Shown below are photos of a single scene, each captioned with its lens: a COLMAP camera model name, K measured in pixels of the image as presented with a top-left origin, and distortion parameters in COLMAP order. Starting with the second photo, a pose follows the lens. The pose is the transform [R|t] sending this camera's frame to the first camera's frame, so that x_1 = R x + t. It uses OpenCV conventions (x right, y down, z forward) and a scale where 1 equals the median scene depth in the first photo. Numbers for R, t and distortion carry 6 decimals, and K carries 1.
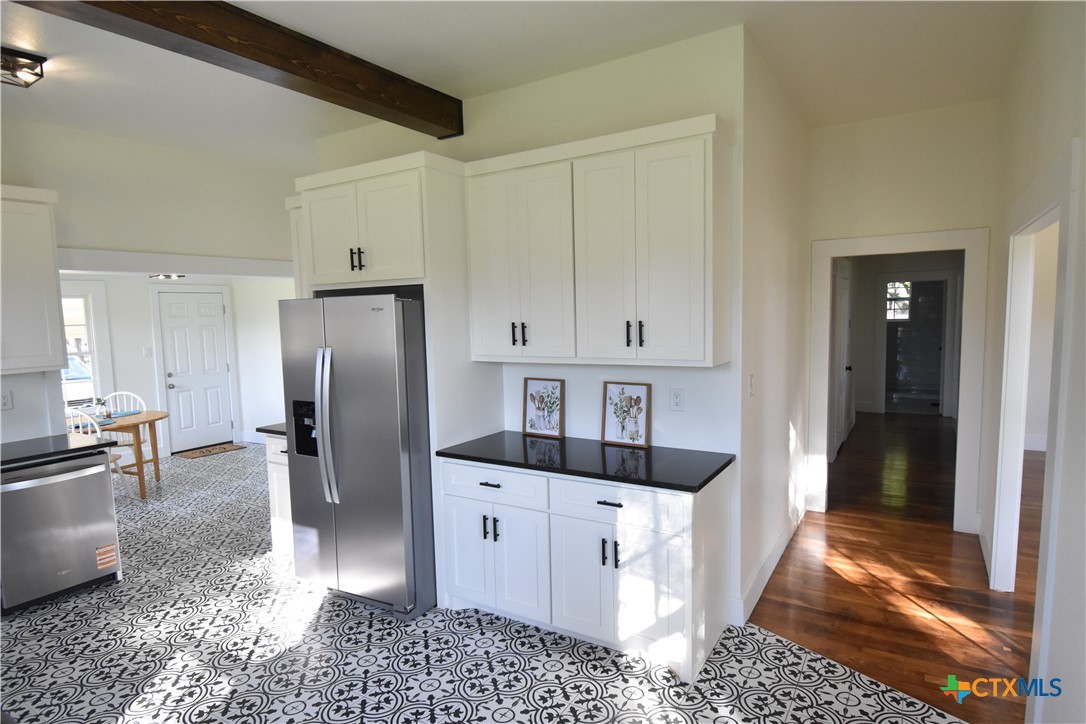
lens RADIAL K [[600.8, 0, 551.9], [0, 600.8, 363.5], [0, 0, 1]] dist [0.005342, -0.010199]
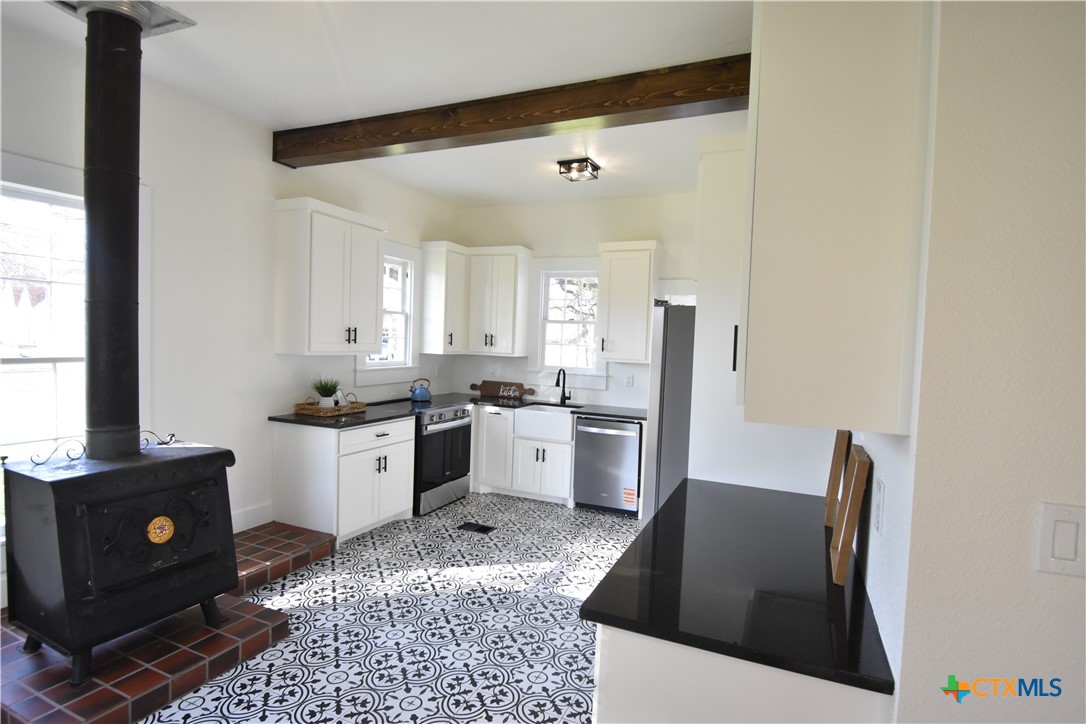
lens RADIAL K [[558.6, 0, 550.9], [0, 558.6, 365.7], [0, 0, 1]] dist [0.001664, -0.000251]
pose [[0.129526, 0.076852, -0.988593, 0.571251], [-0.128223, 0.989919, 0.060156, -0.040735], [0.983251, 0.118969, 0.138074, 0.682419]]
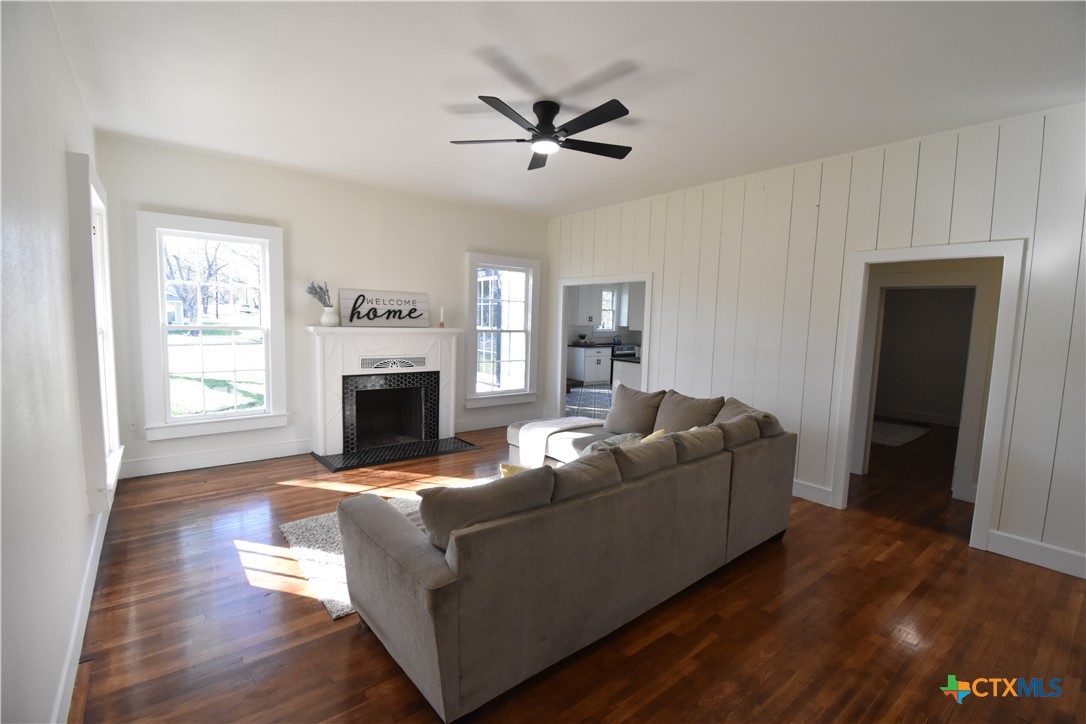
lens RADIAL K [[480.4, 0, 545.4], [0, 480.4, 366.4], [0, 0, 1]] dist [0.007806, -0.019178]
pose [[-0.344534, 0.110687, -0.932226, 2.537904], [-0.105254, 0.982209, 0.155521, -0.138254], [0.932855, 0.151702, -0.326754, 1.261516]]
